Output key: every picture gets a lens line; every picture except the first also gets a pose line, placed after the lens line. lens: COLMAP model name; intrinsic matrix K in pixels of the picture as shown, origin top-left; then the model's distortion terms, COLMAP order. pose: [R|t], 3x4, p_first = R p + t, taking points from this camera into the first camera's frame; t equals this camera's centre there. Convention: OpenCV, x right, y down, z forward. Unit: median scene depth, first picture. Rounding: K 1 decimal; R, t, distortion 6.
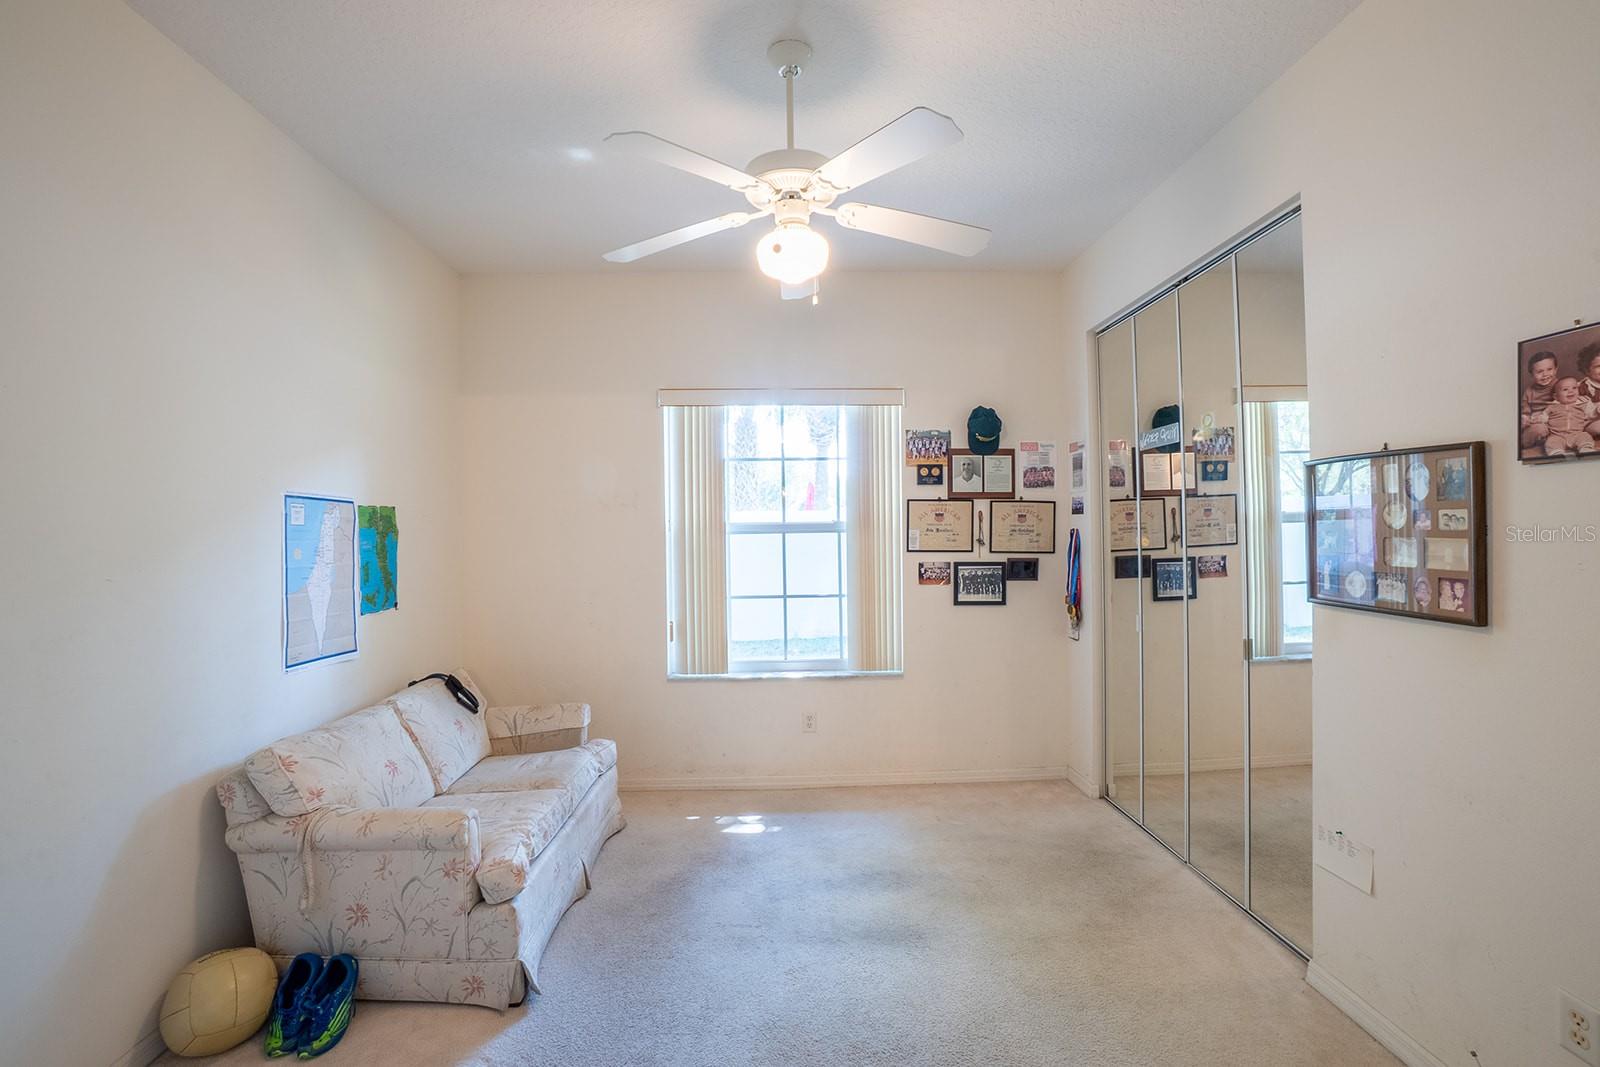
lens RADIAL K [[709.8, 0, 802.2], [0, 709.8, 536.3], [0, 0, 1]] dist [-0.040979, 0.009468]
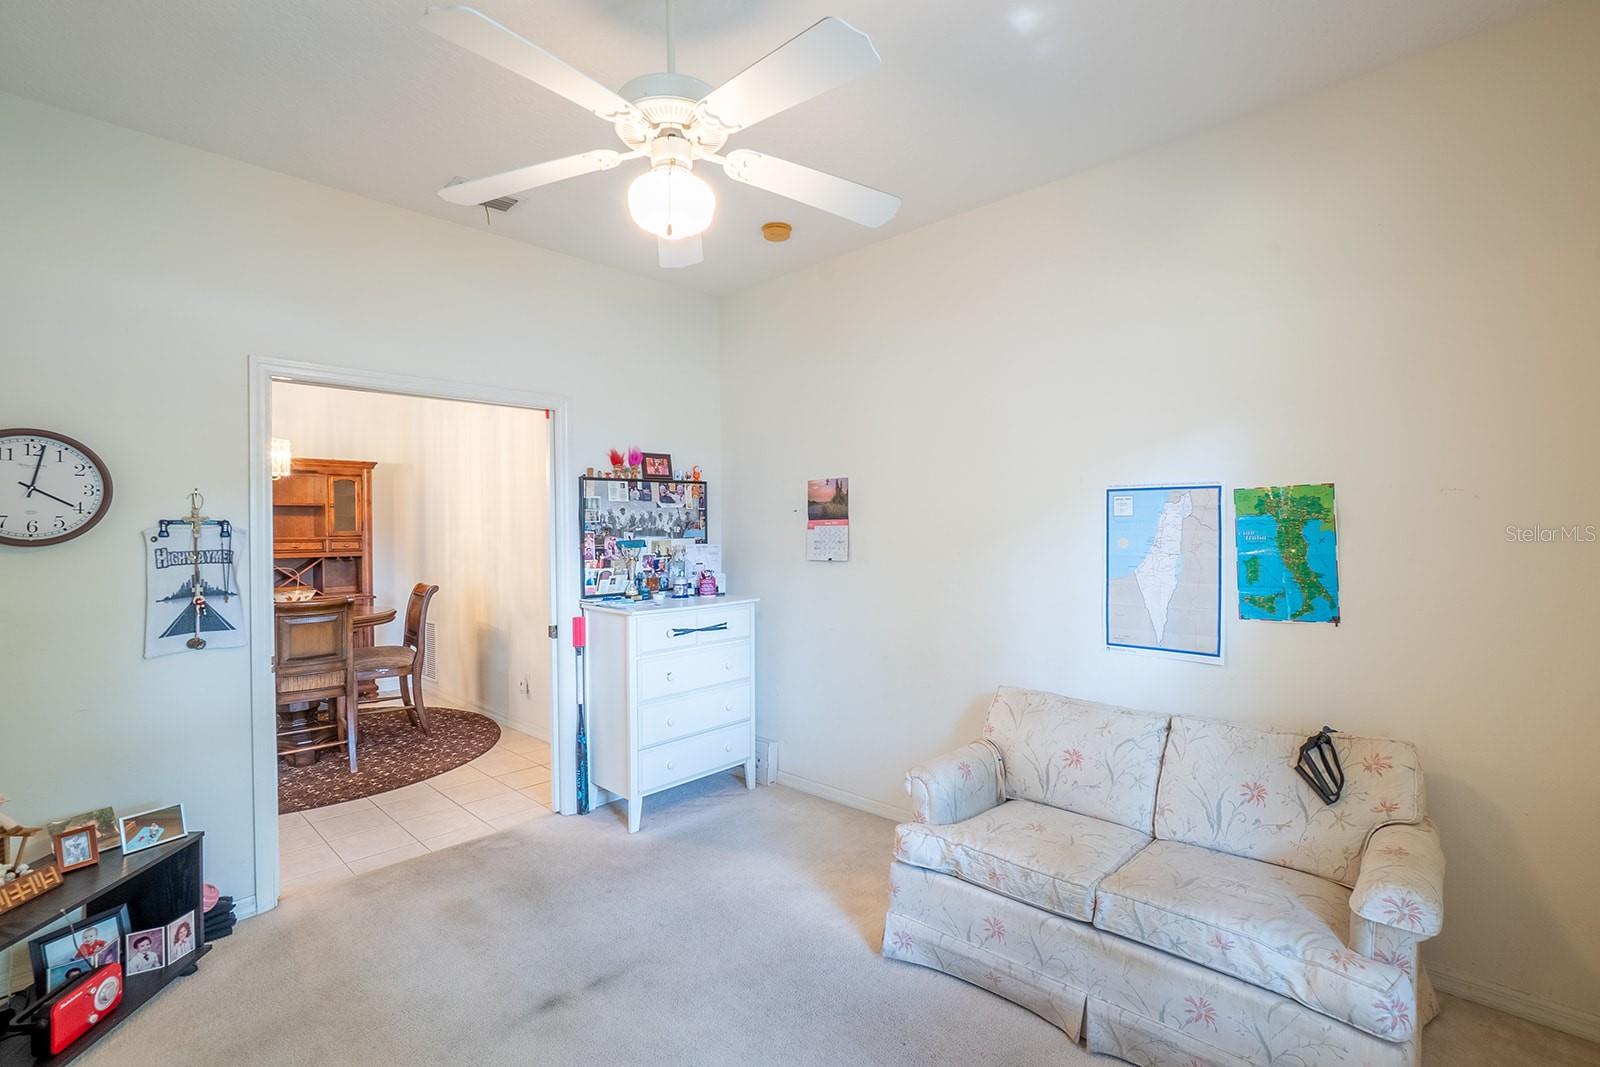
lens RADIAL K [[709.8, 0, 801.3], [0, 709.8, 530.6], [0, 0, 1]] dist [-0.040979, 0.009468]
pose [[-0.686636, 0.012643, -0.726891, 0.350823], [0.013223, 0.999901, 0.004901, -0.004727], [0.726881, -0.006246, -0.686735, 1.203086]]
